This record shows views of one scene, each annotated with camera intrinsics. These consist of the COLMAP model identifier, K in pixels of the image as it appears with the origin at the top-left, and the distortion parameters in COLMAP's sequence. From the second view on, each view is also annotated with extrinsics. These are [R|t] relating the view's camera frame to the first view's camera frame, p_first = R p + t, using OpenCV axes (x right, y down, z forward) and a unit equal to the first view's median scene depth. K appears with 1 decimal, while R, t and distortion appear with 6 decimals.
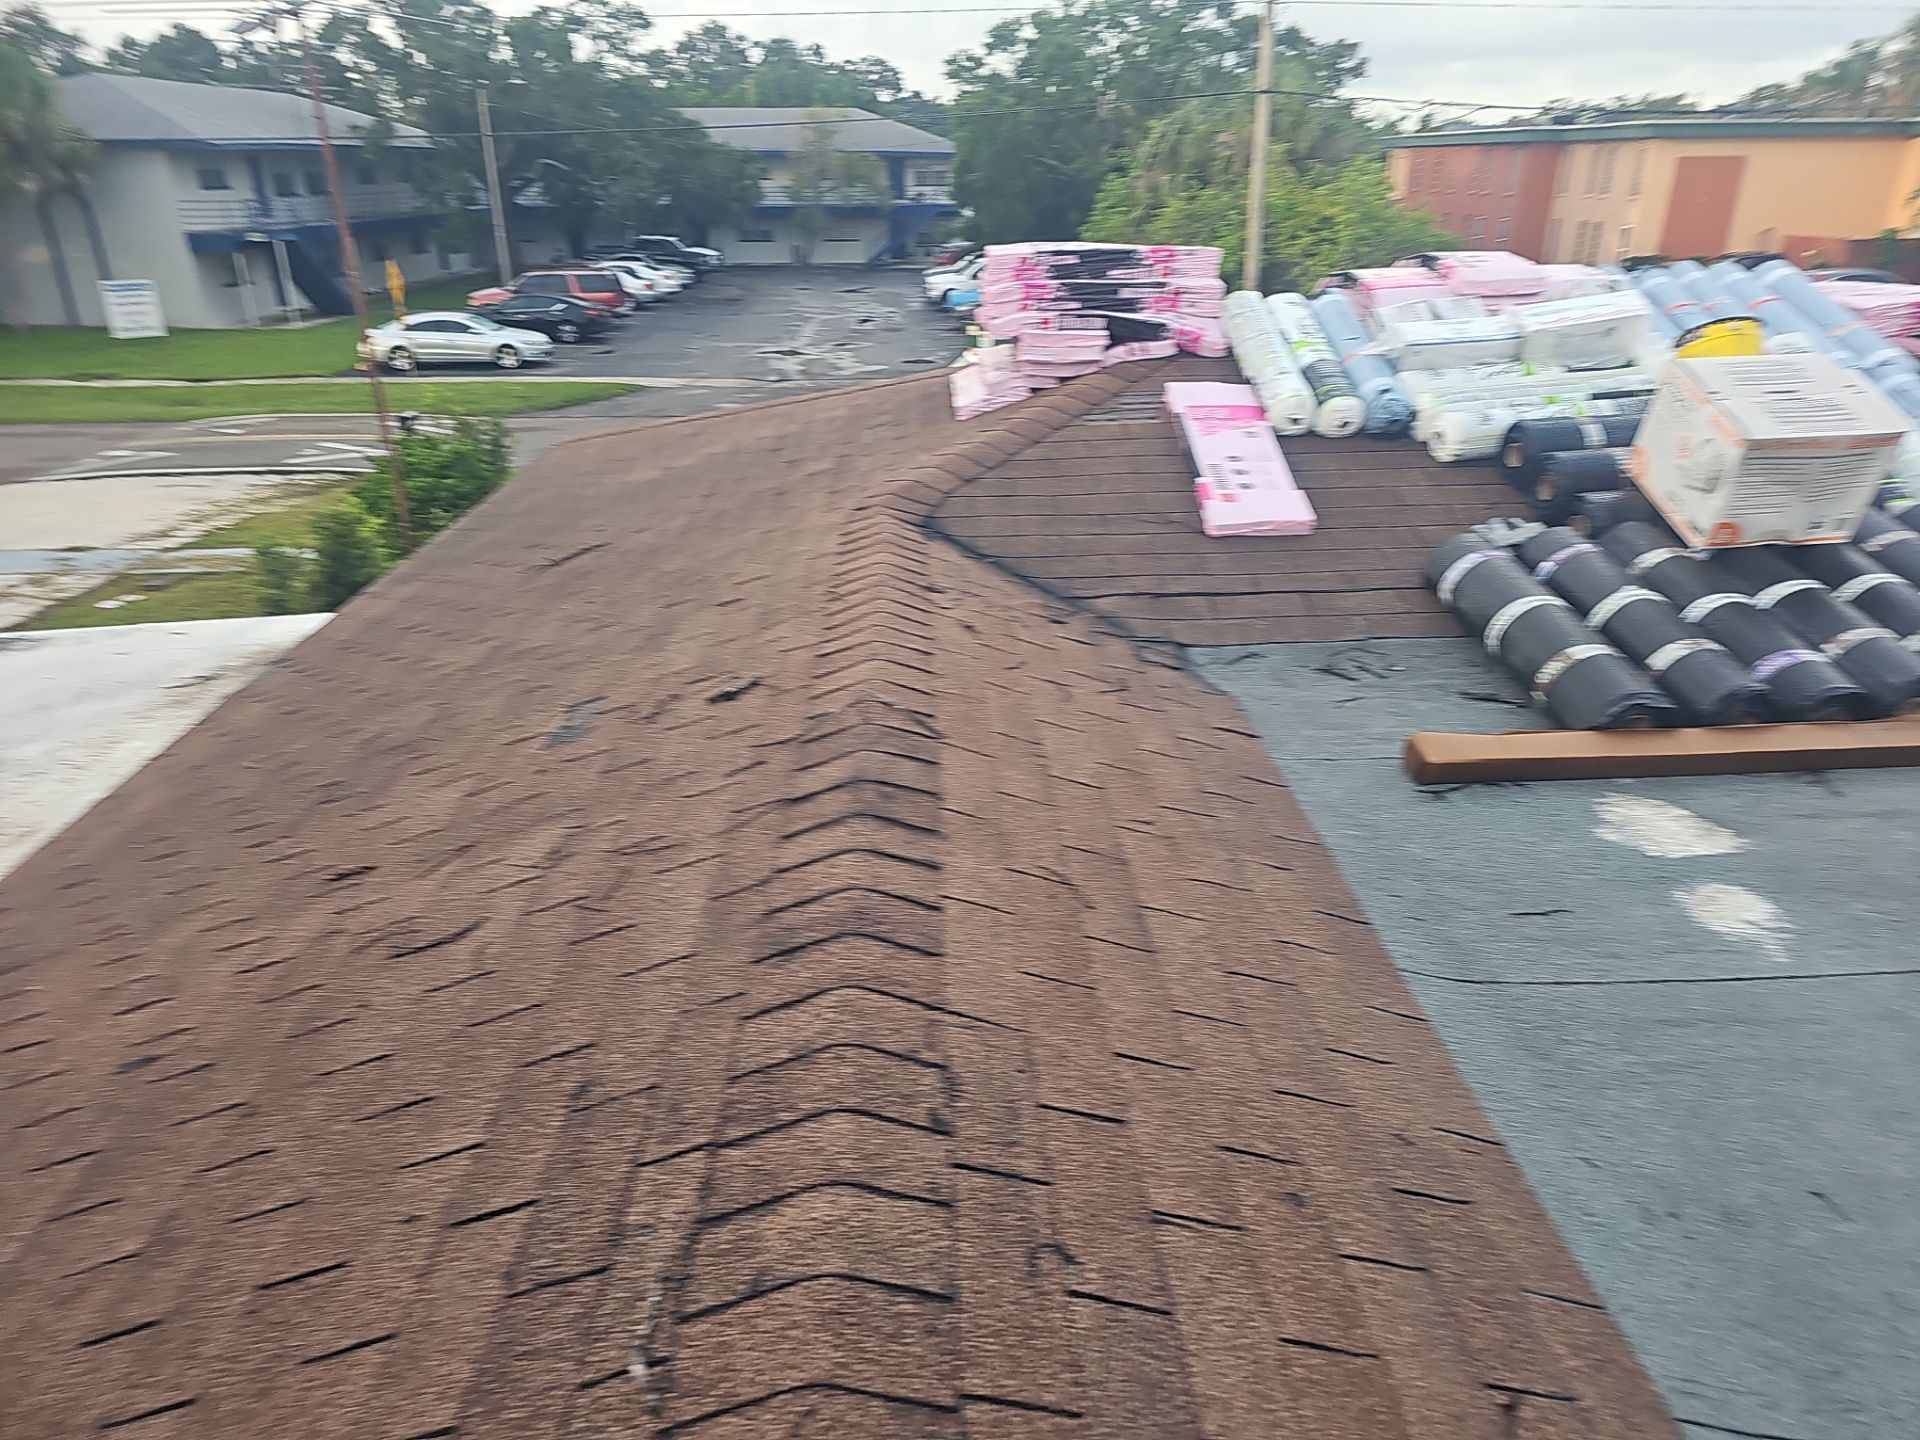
lens RADIAL K [[1255.3, 0, 984.3], [0, 1255.3, 724.5], [0, 0, 1]] dist [0.064126, -0.043059]
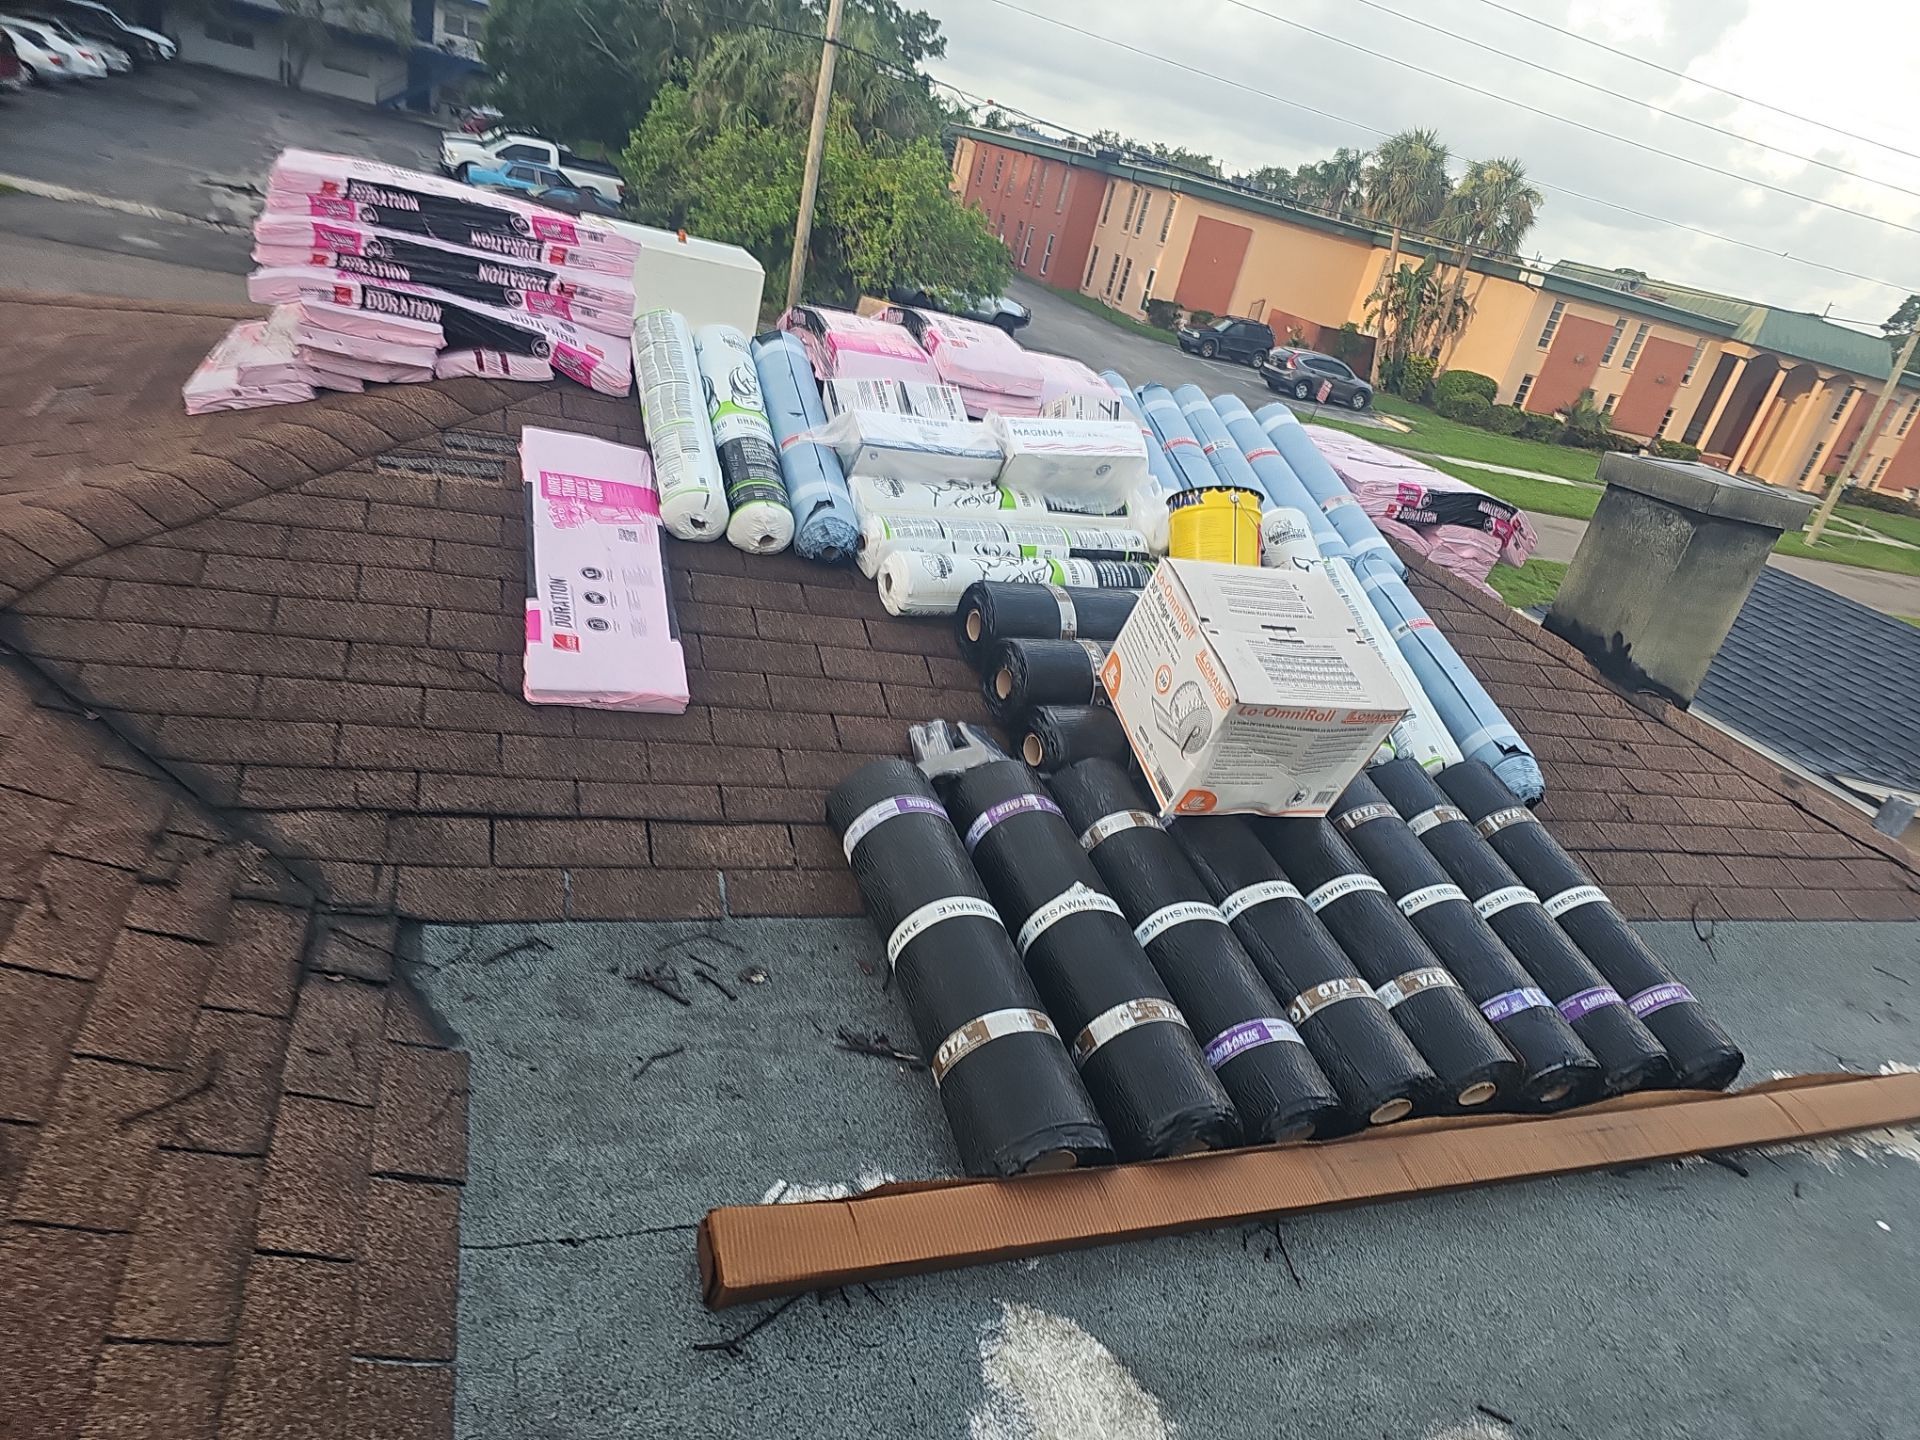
lens RADIAL K [[1255.3, 0, 984.3], [0, 1255.3, 724.5], [0, 0, 1]] dist [0.064126, -0.043059]
pose [[0.927577, 0.087915, 0.363142, 0.134942], [-0.103838, 0.994292, 0.024522, -0.147559], [-0.358914, -0.060454, 0.931411, 0.255797]]
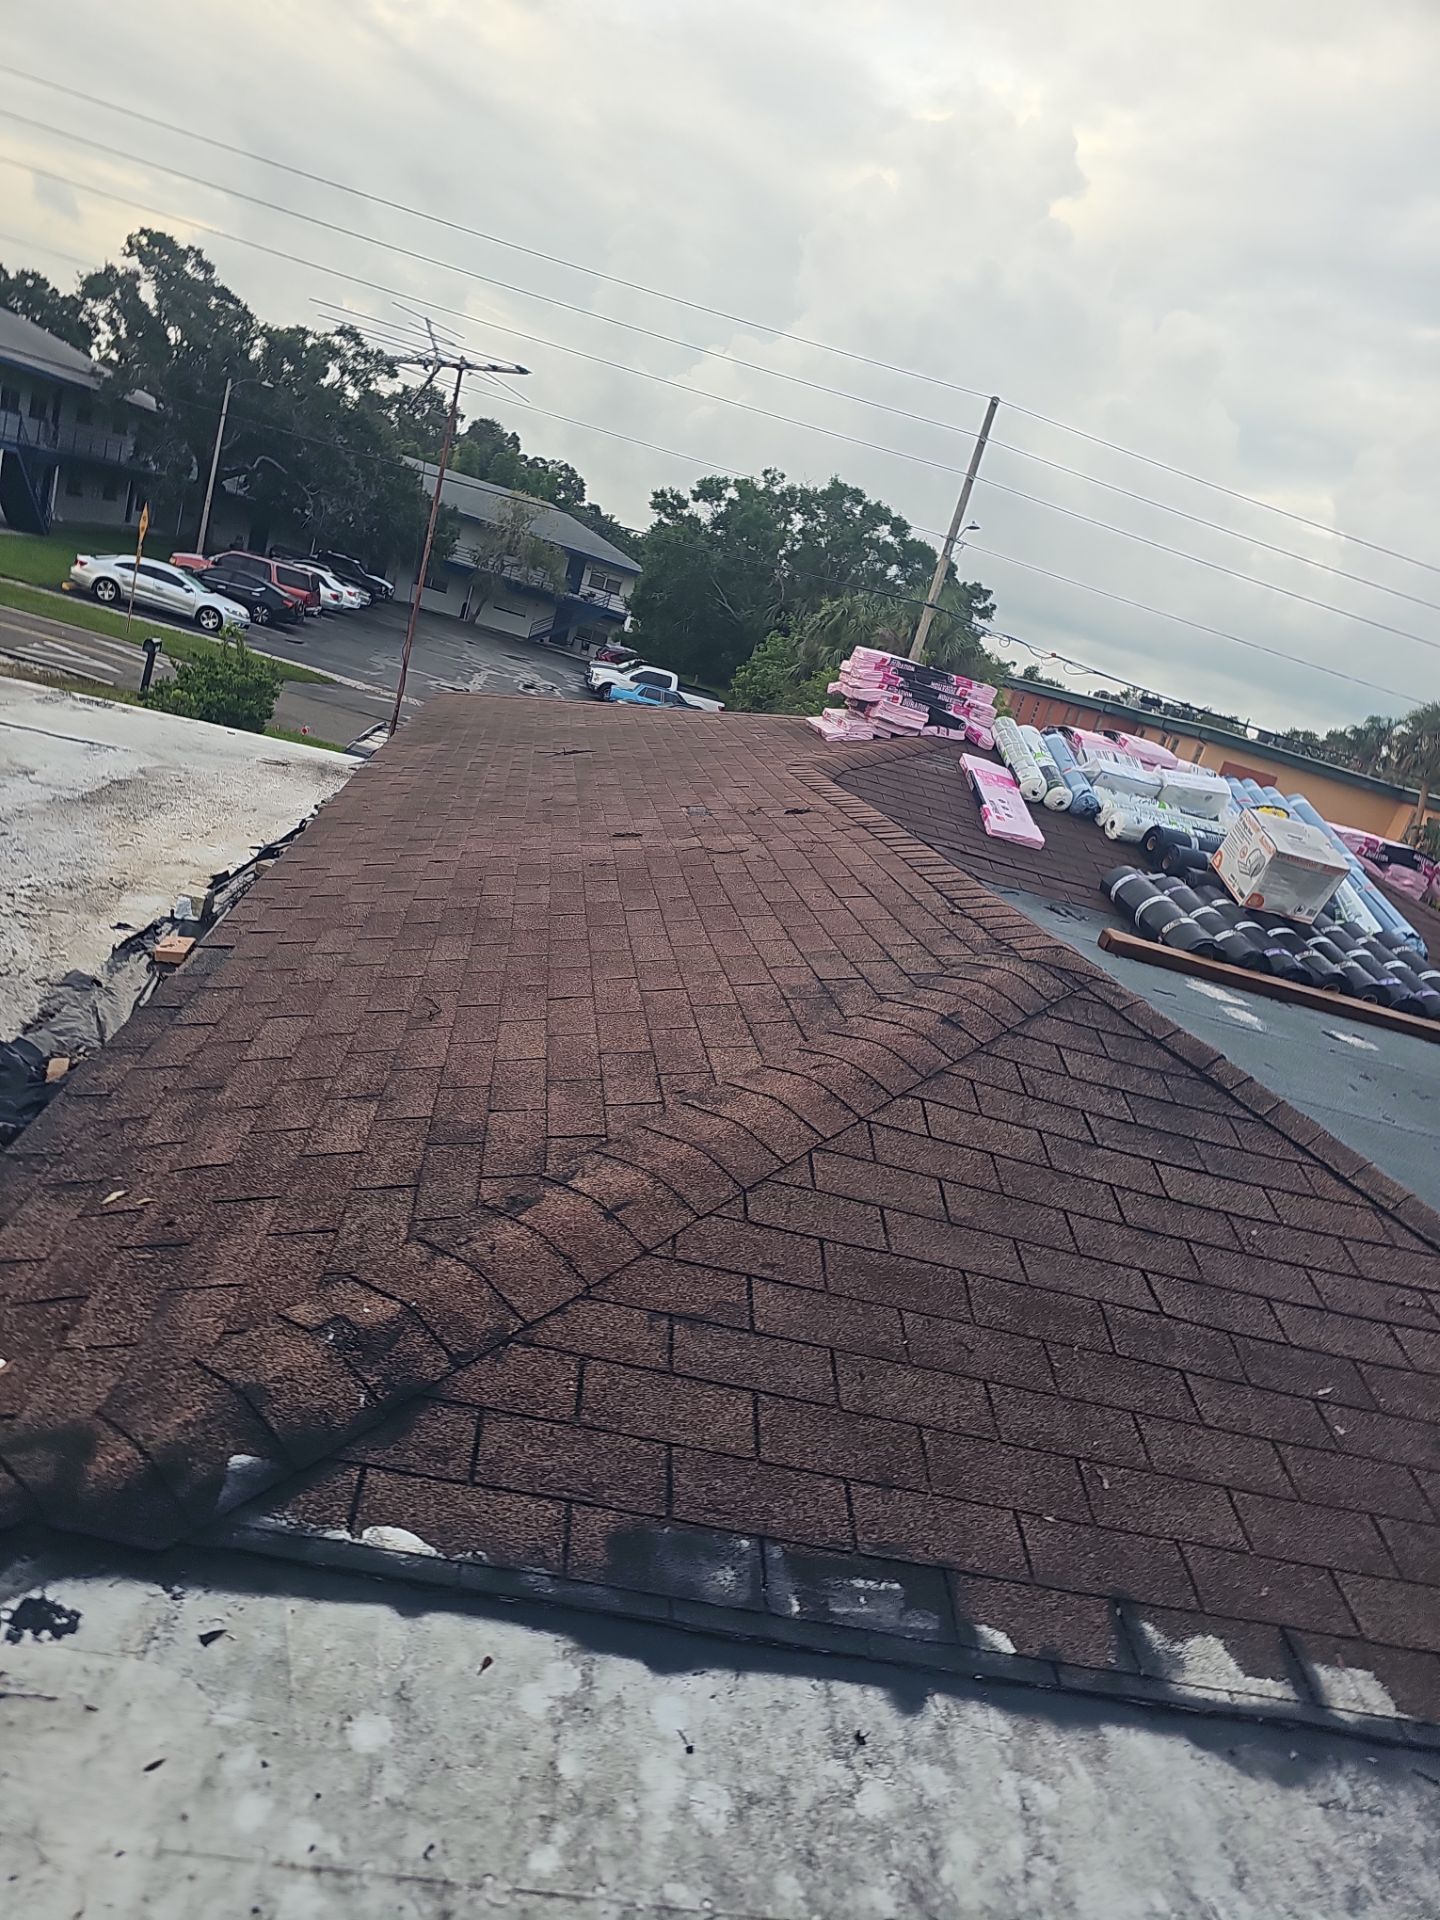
lens RADIAL K [[1255.3, 0, 714.6], [0, 1255.3, 987.9], [0, 0, 1]] dist [0.064126, -0.043059]
pose [[0.955505, 0.255178, 0.147971, -0.312785], [-0.236015, 0.962269, -0.135404, 0.307136], [-0.176940, 0.094456, 0.979679, -0.498617]]
